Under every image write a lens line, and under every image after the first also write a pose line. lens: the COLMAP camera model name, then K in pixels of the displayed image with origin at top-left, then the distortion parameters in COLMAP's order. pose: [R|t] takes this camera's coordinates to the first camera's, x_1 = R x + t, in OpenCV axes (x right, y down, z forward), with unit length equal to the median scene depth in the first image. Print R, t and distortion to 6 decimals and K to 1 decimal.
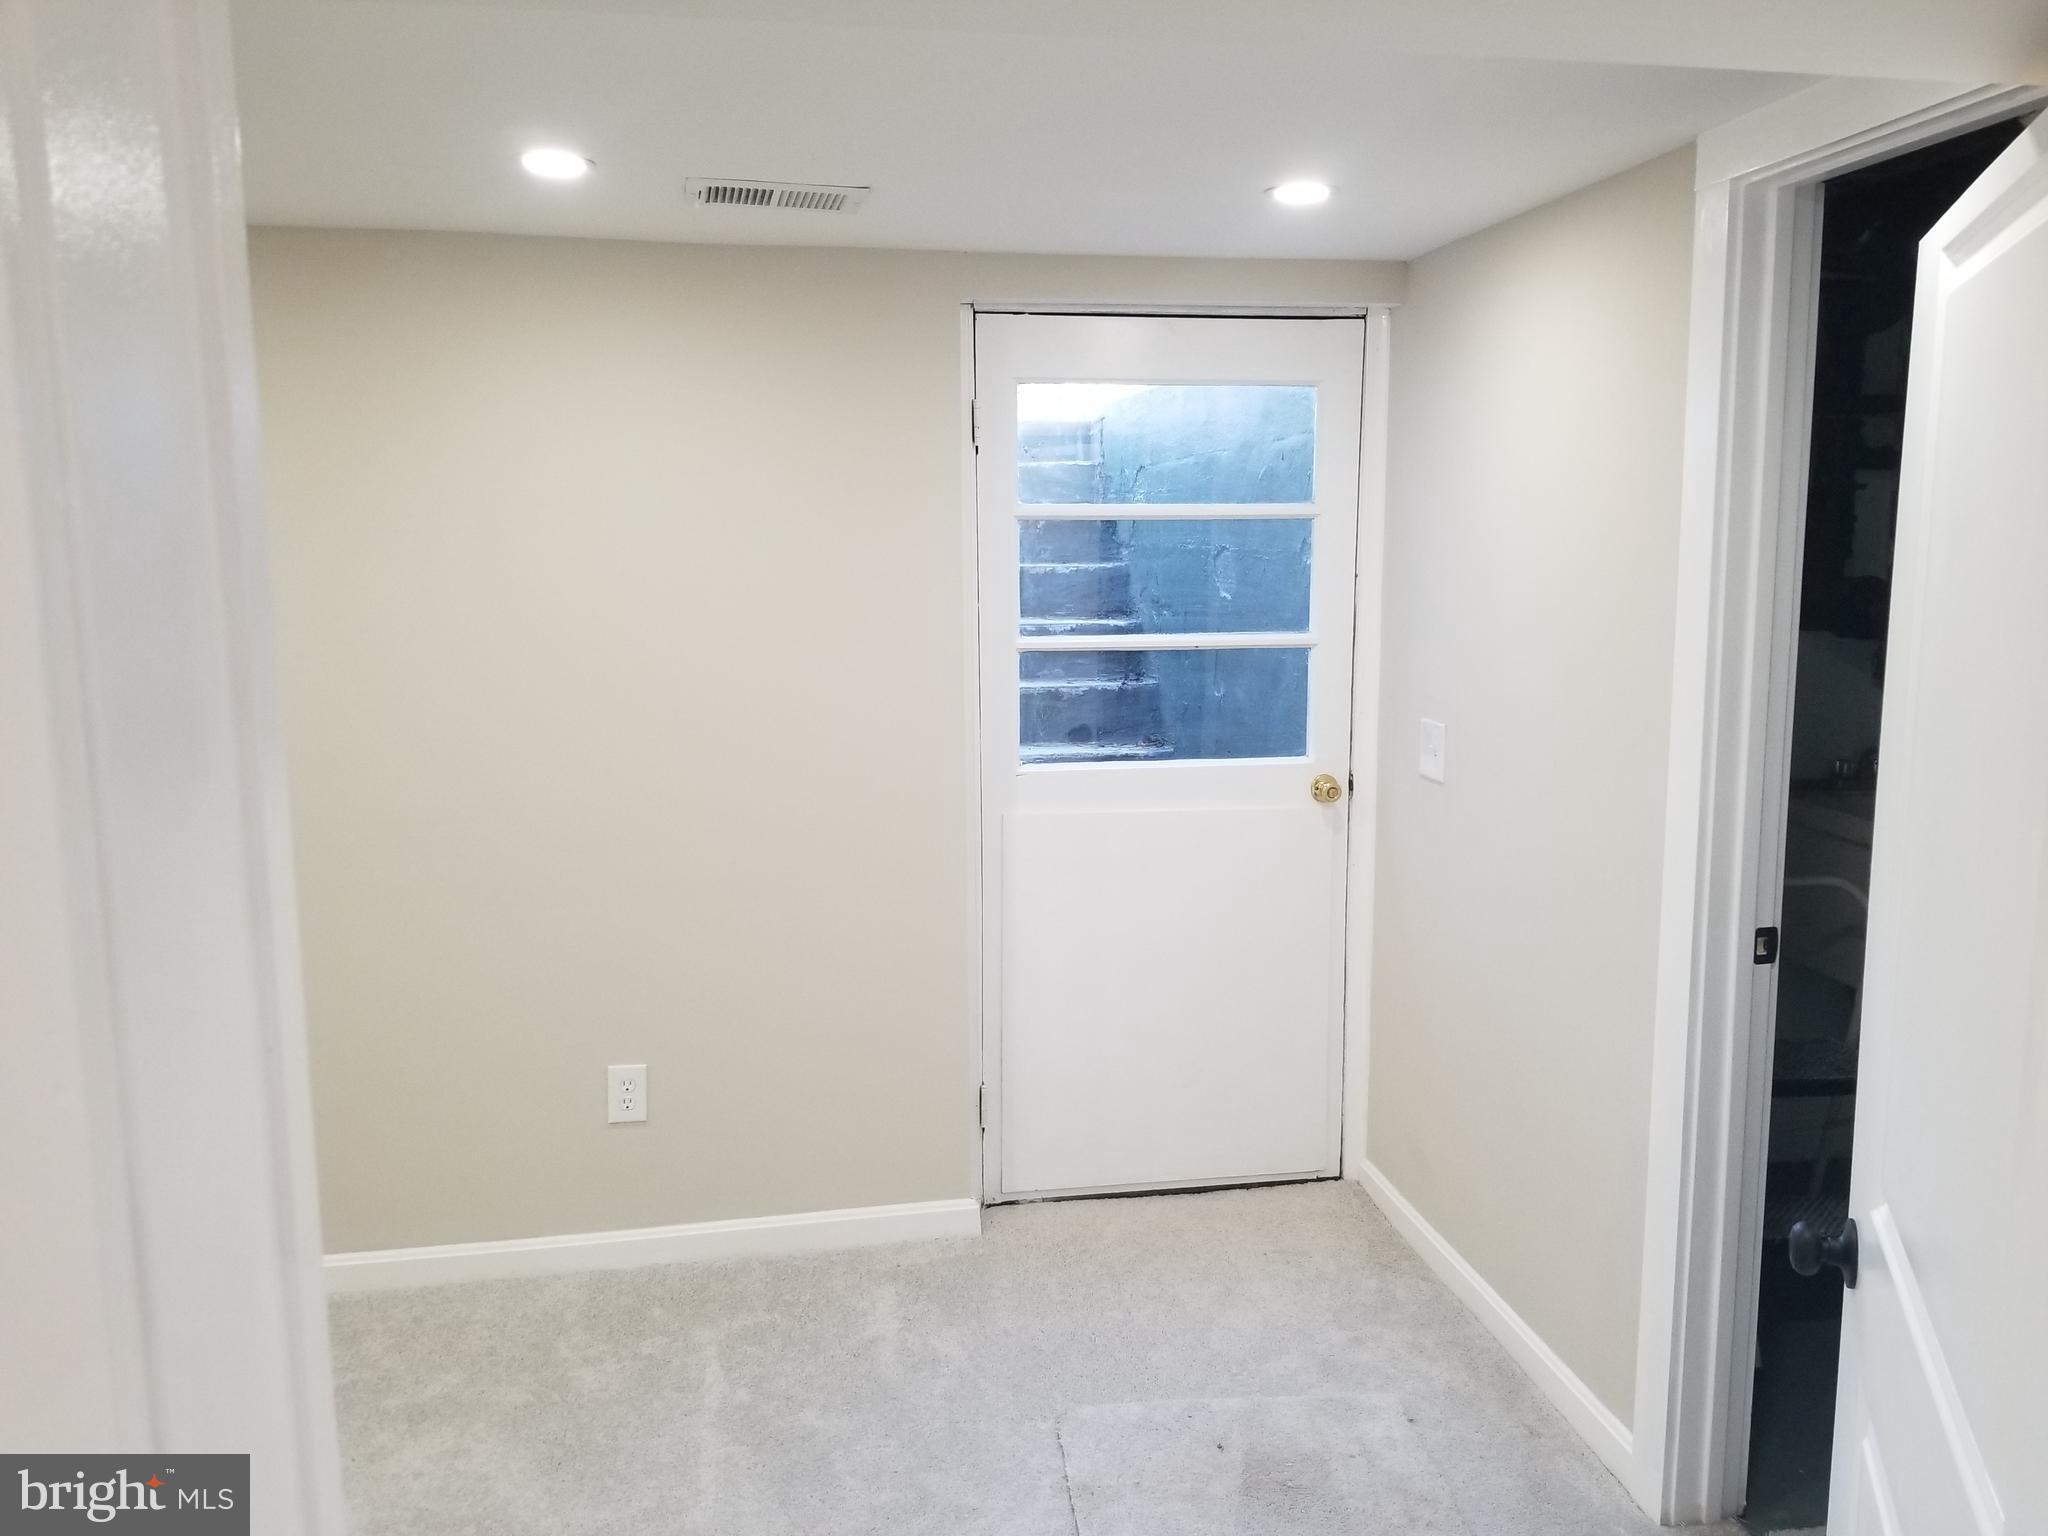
lens RADIAL K [[1629.3, 0, 1030.9], [0, 1629.3, 757.2], [0, 0, 1]] dist [0.015442, -0.008175]
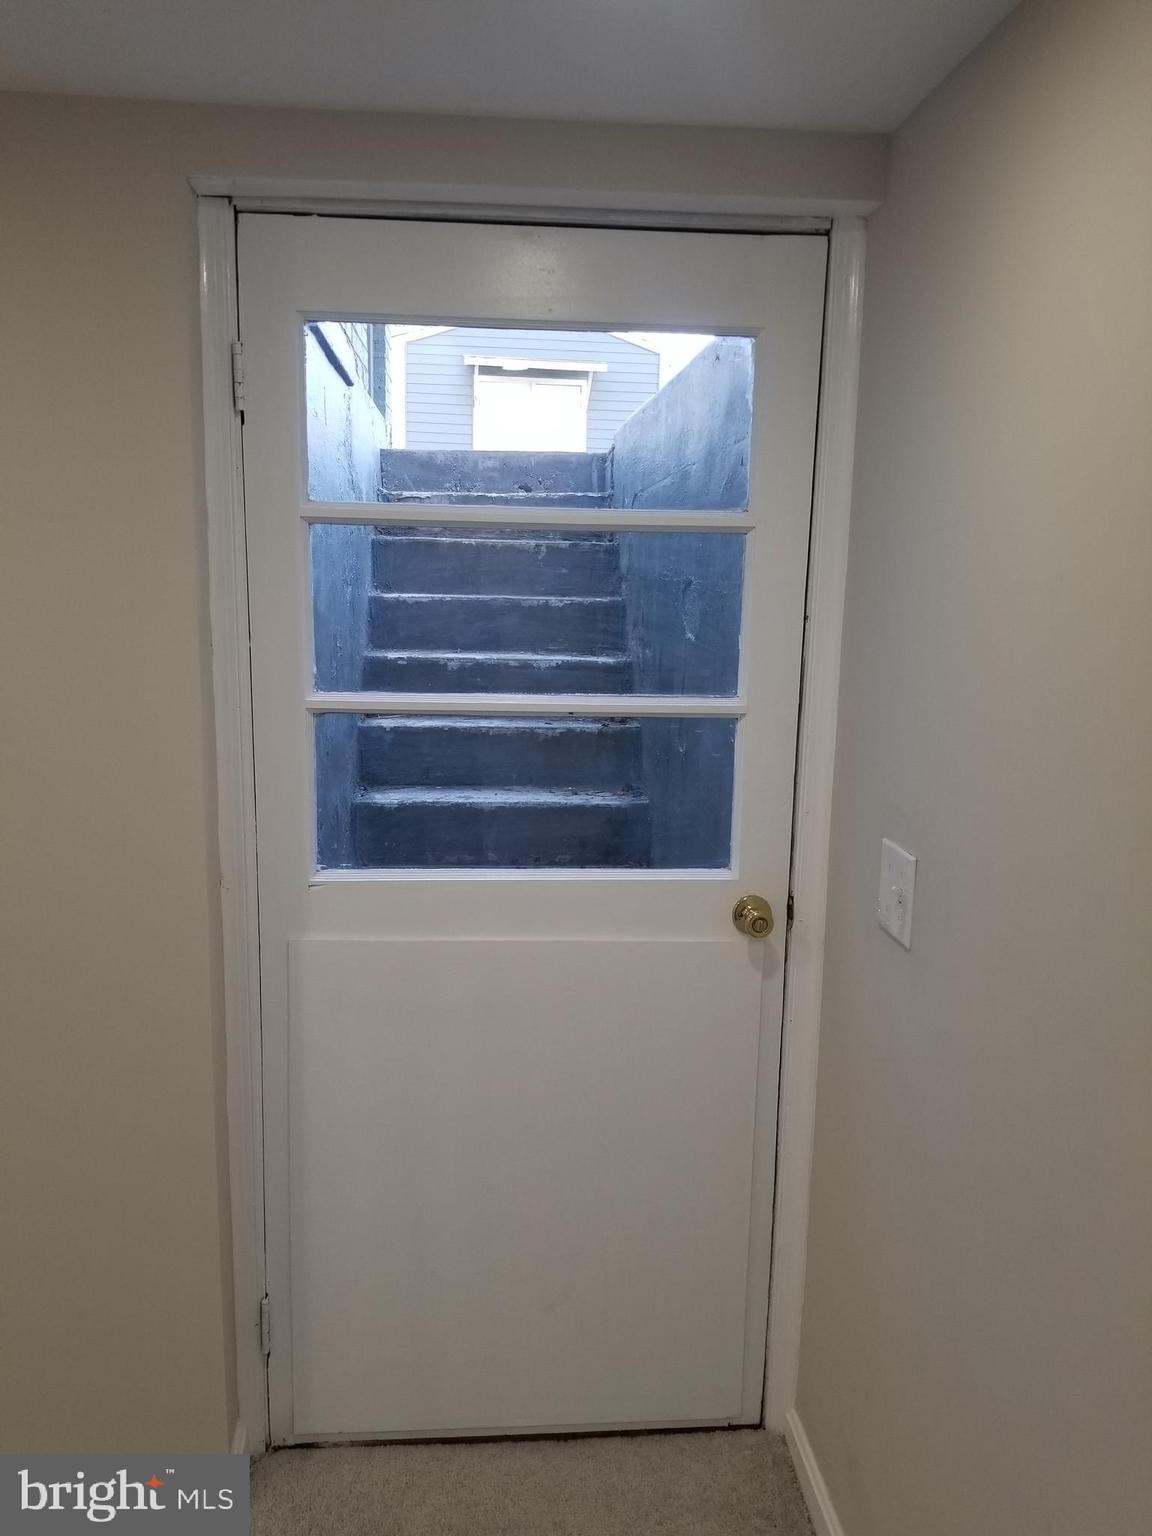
lens RADIAL K [[1184.3, 0, 575.5], [0, 1184.3, 774.1], [0, 0, 1]] dist [0.028750, -0.089876]
pose [[0.996037, 0.038553, -0.080149, 0.141835], [-0.036372, 0.998932, 0.028506, -0.054346], [0.081163, -0.025478, 0.996375, 0.476411]]
